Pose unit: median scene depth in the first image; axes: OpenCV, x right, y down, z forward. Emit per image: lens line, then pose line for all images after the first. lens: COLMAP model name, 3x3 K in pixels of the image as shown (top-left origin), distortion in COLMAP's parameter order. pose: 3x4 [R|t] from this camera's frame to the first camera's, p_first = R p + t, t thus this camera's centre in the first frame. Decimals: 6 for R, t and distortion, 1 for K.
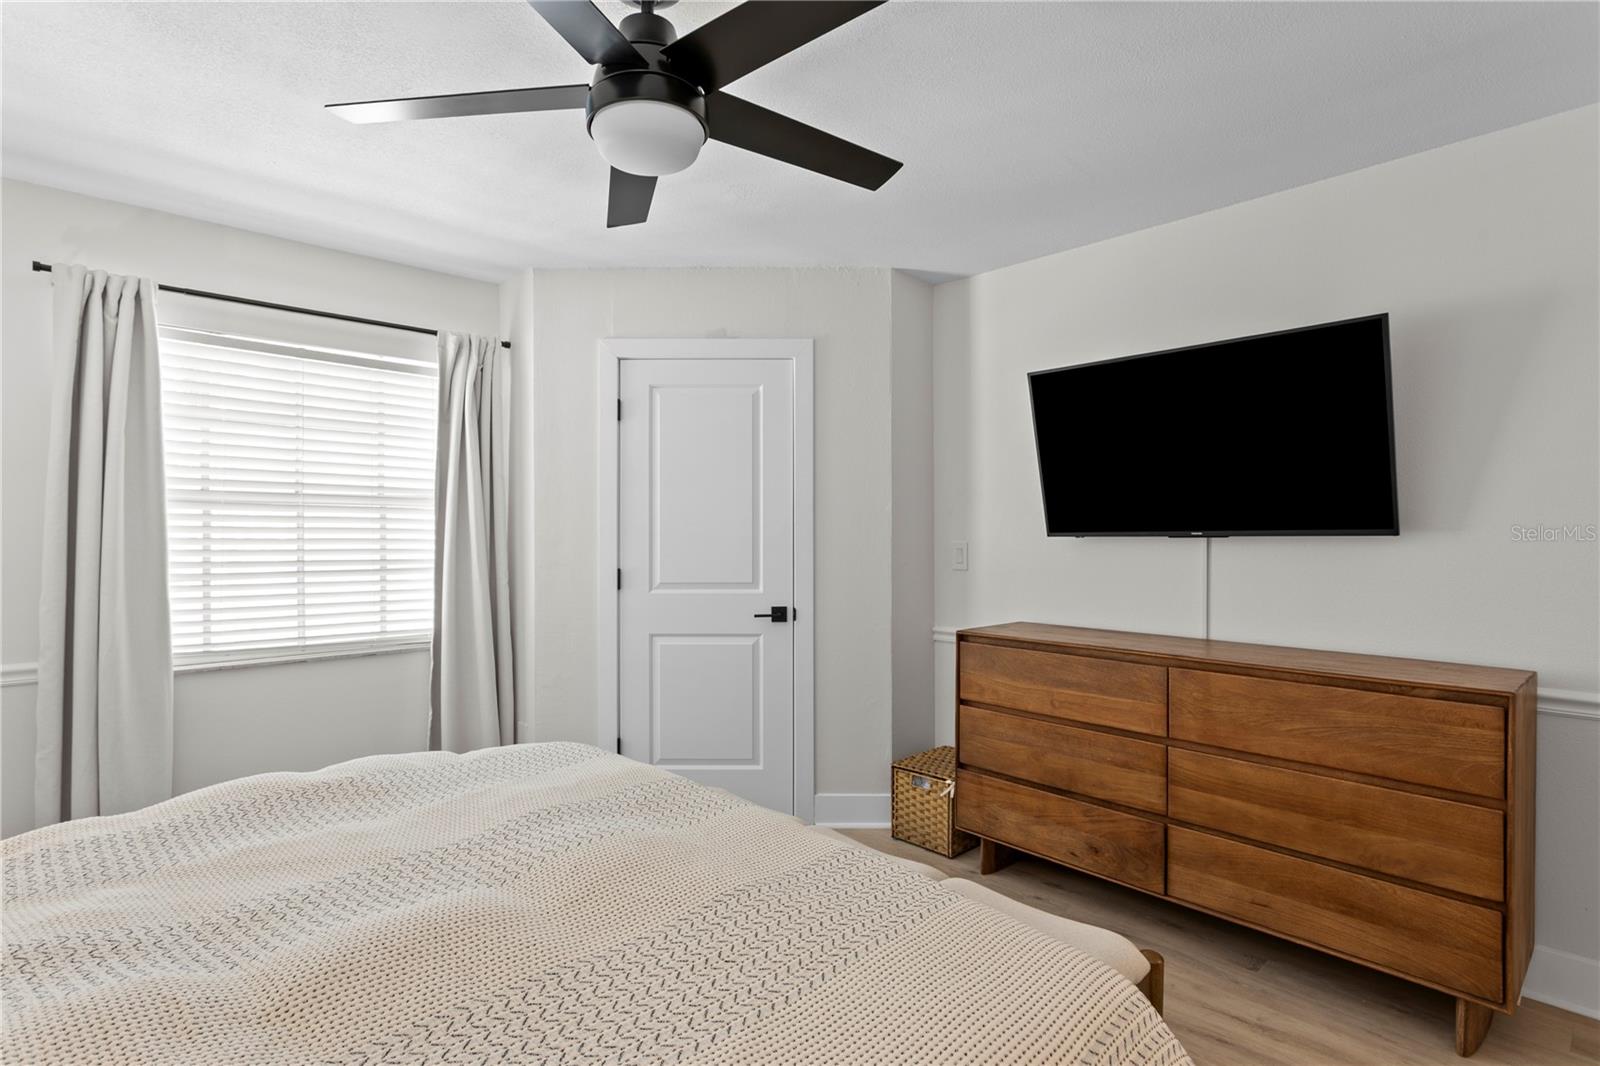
lens RADIAL K [[763.4, 0, 795.8], [0, 763.4, 537.3], [0, 0, 1]] dist [-0.014255, 0.002081]
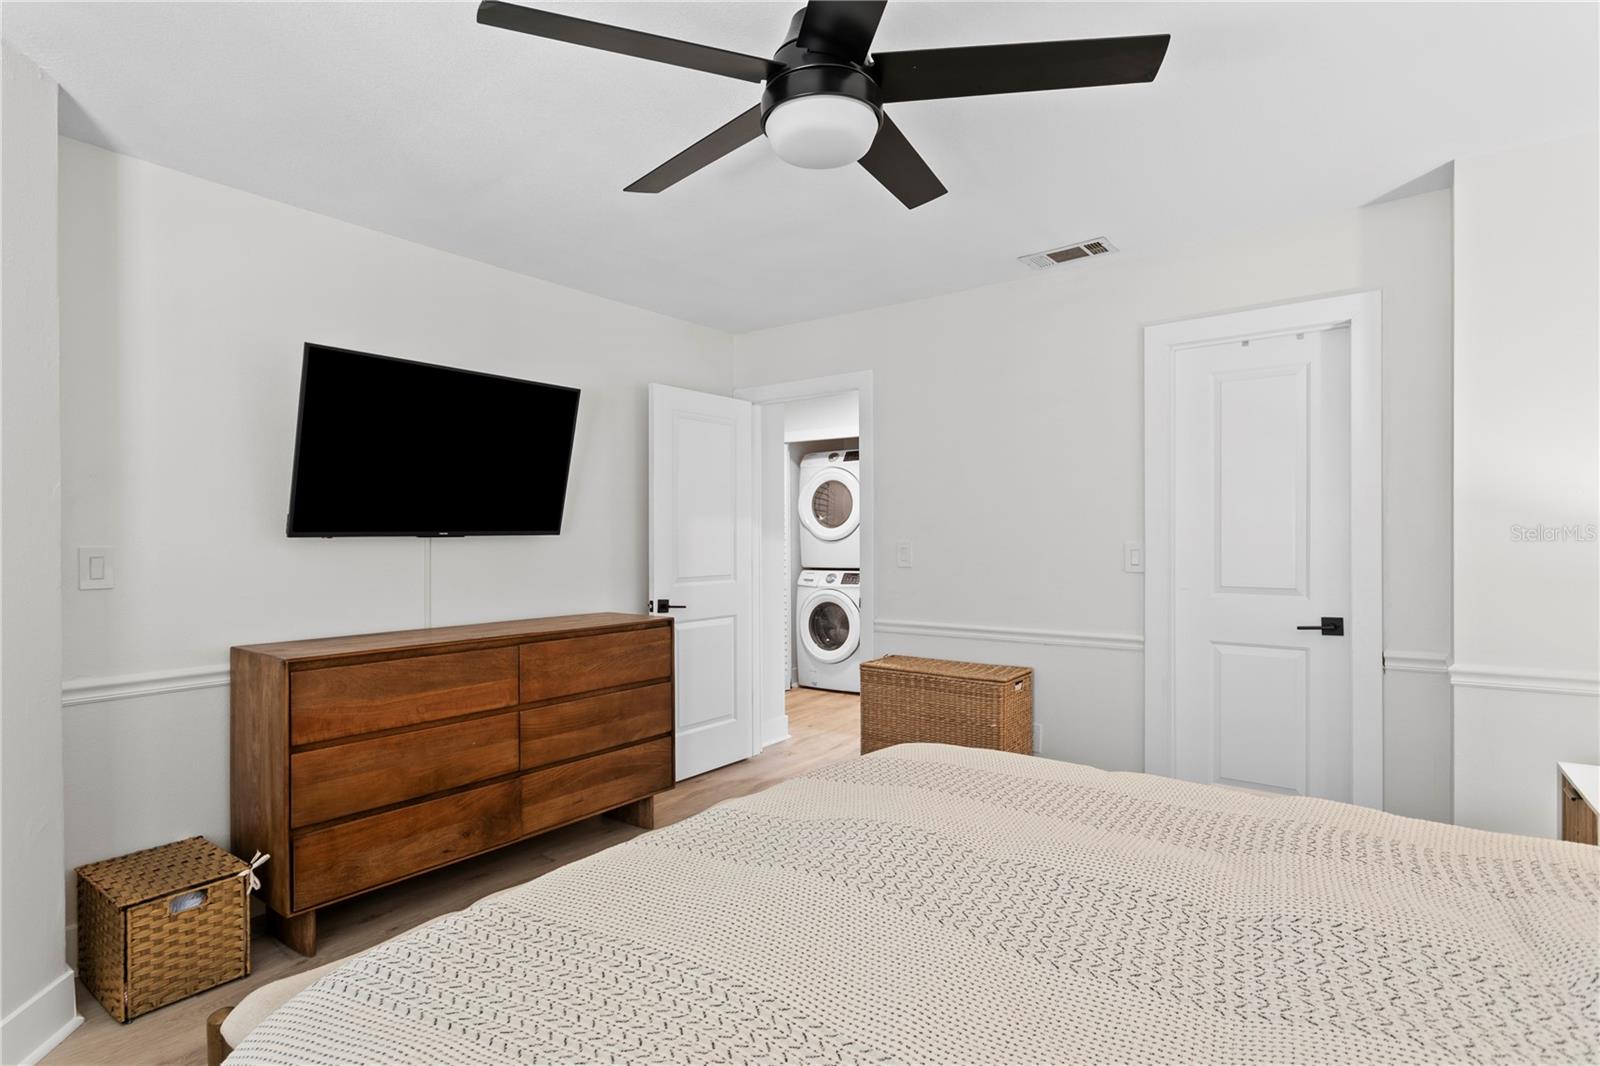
lens RADIAL K [[763.4, 0, 798.9], [0, 763.4, 536.0], [0, 0, 1]] dist [-0.014255, 0.002081]
pose [[-0.138624, -0.000699, 0.990345, -0.654747], [0.006743, 0.999976, 0.001649, 0.000591], [-0.990322, 0.006907, -0.138616, 0.634093]]
